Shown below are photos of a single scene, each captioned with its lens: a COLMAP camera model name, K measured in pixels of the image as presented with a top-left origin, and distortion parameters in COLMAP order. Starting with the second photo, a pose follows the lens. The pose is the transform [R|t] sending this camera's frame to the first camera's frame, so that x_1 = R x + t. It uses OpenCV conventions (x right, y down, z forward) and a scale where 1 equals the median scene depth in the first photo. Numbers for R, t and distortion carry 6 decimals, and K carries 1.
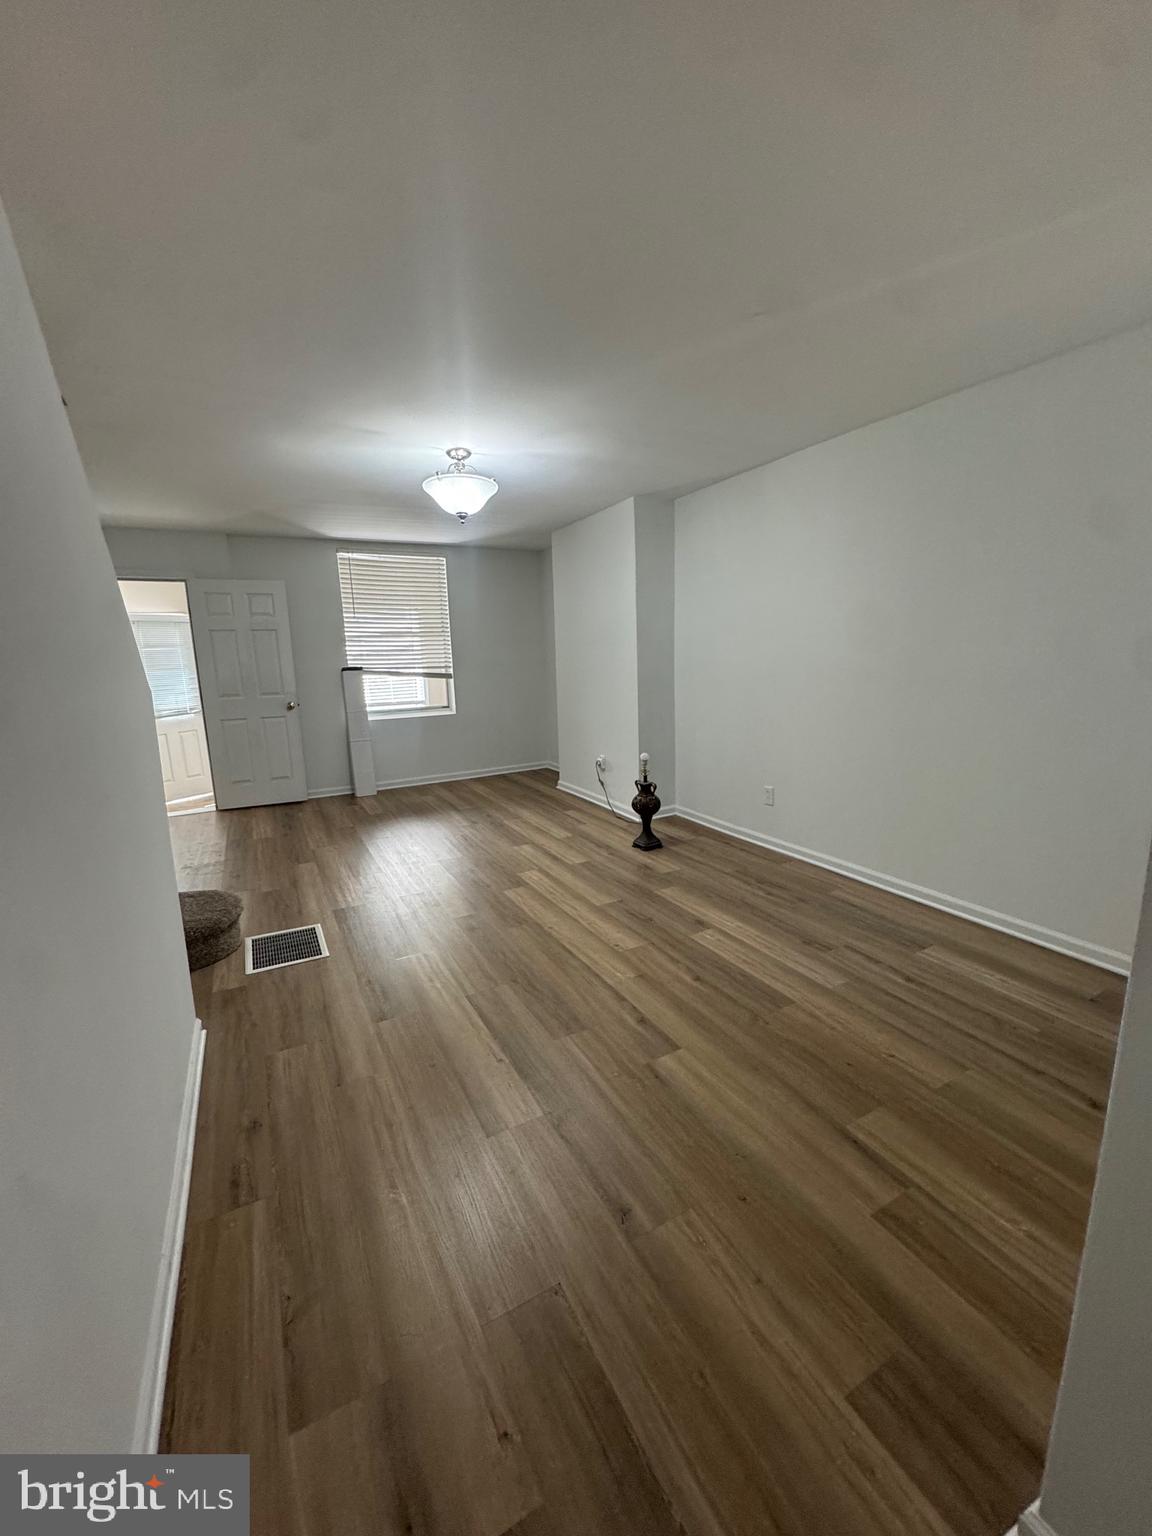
lens RADIAL K [[609.5, 0, 579.2], [0, 609.5, 770.8], [0, 0, 1]] dist [-0.007317, 0.000813]
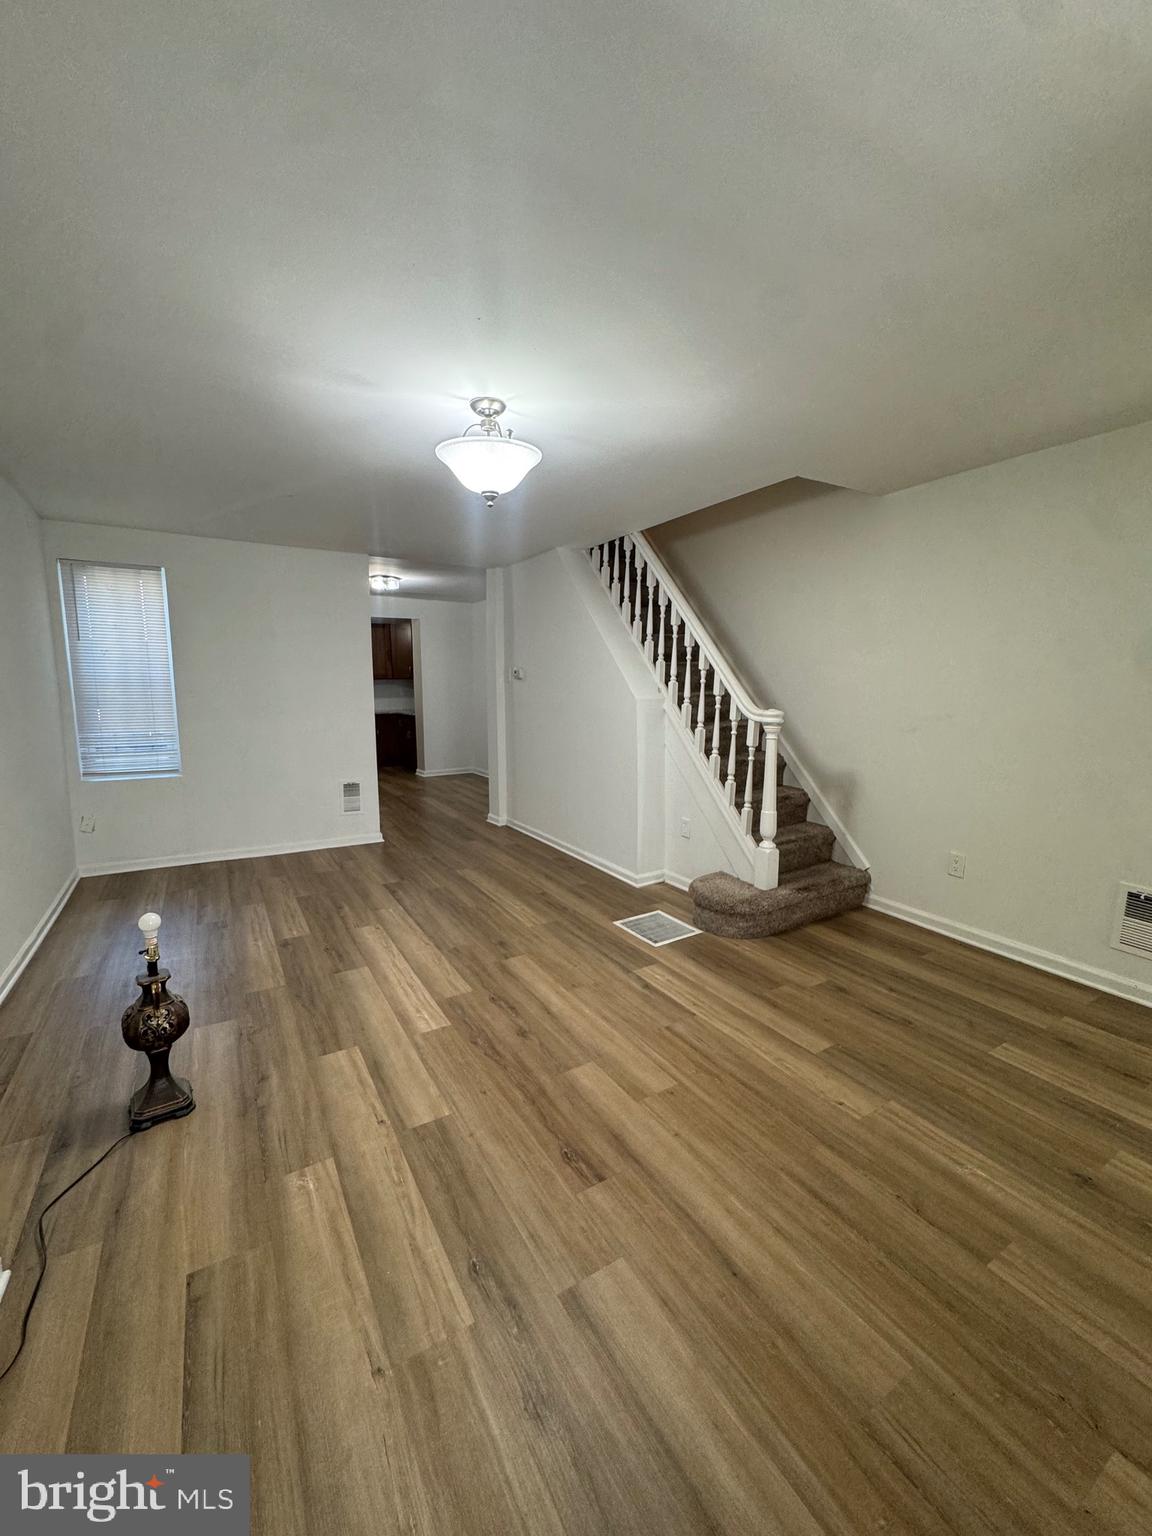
lens RADIAL K [[609.5, 0, 571.6], [0, 609.5, 773.2], [0, 0, 1]] dist [-0.007317, 0.000813]
pose [[-0.998771, 0.035477, -0.034598, -0.279277], [0.021764, 0.941287, 0.336905, -0.384591], [0.044519, 0.335738, -0.940903, 1.958208]]
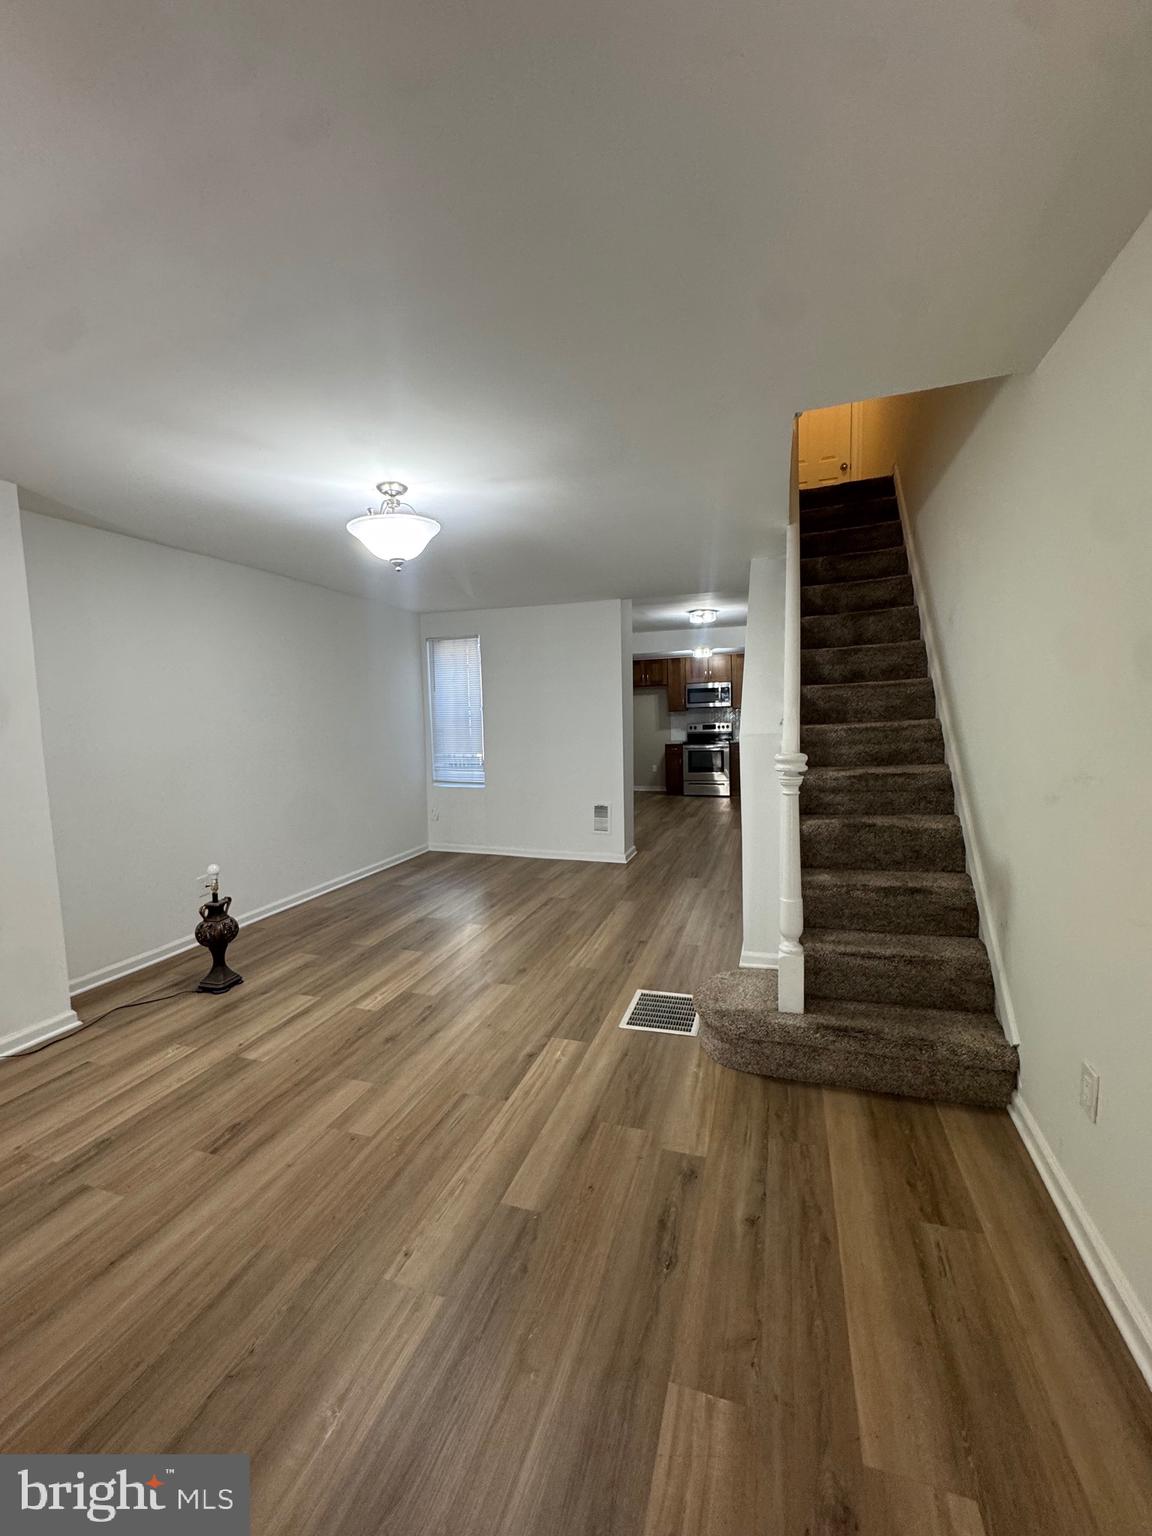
lens RADIAL K [[609.5, 0, 579.5], [0, 609.5, 770.6], [0, 0, 1]] dist [-0.007317, 0.000813]
pose [[-0.687941, -0.020850, 0.725467, -1.060616], [0.183258, 0.962206, 0.201433, -0.294012], [-0.702249, 0.271522, -0.658121, 1.592838]]
